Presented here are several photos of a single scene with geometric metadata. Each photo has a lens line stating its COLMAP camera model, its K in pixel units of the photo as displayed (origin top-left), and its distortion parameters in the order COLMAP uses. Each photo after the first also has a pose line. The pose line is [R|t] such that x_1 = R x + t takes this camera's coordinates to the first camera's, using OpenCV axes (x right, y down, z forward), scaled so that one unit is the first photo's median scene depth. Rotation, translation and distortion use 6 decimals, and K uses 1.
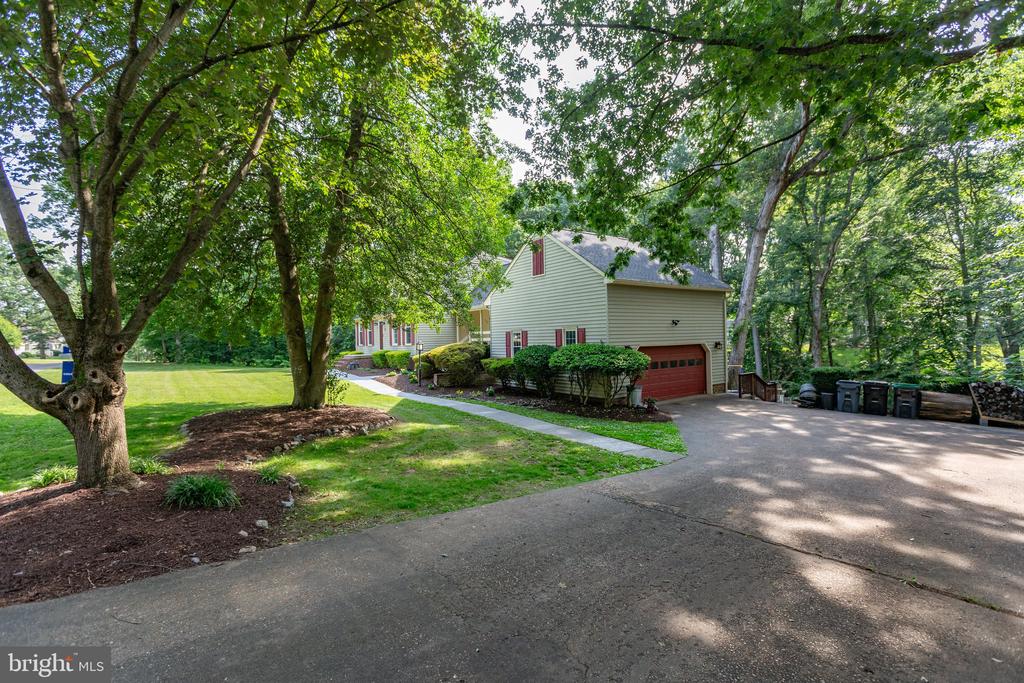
lens RADIAL K [[467.5, 0, 510.8], [0, 467.5, 334.5], [0, 0, 1]] dist [0.022821, -0.005831]
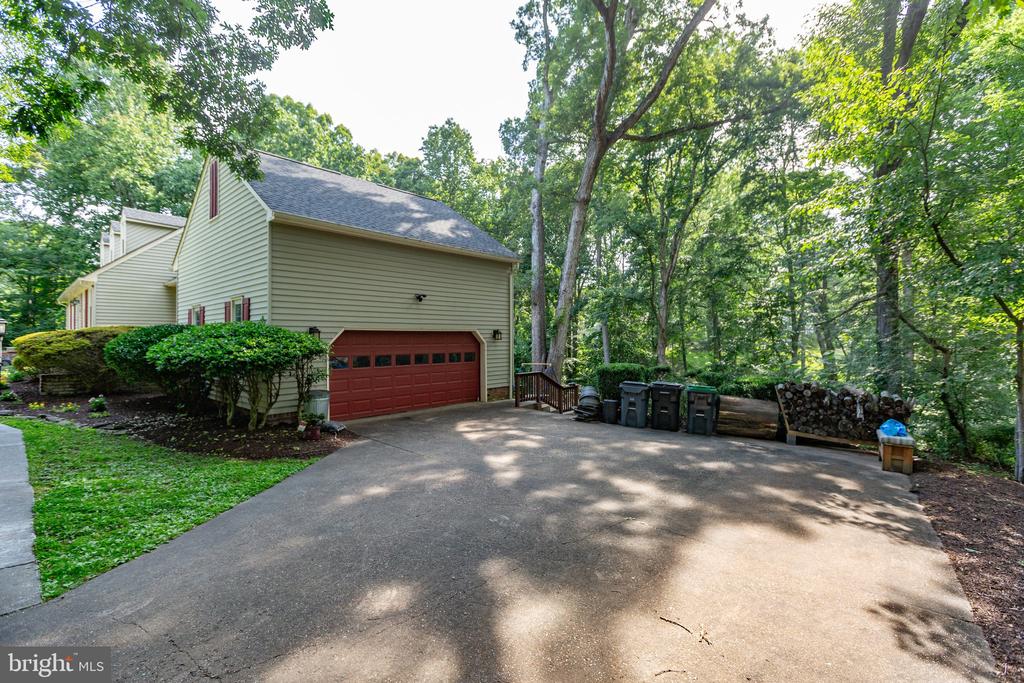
lens RADIAL K [[467.5, 0, 510.8], [0, 467.5, 334.5], [0, 0, 1]] dist [0.022821, -0.005831]
pose [[0.976662, 0.018104, 0.214018, 0.322658], [-0.016717, 0.999826, -0.008287, 0.030169], [-0.214130, 0.004516, 0.976795, 0.299513]]
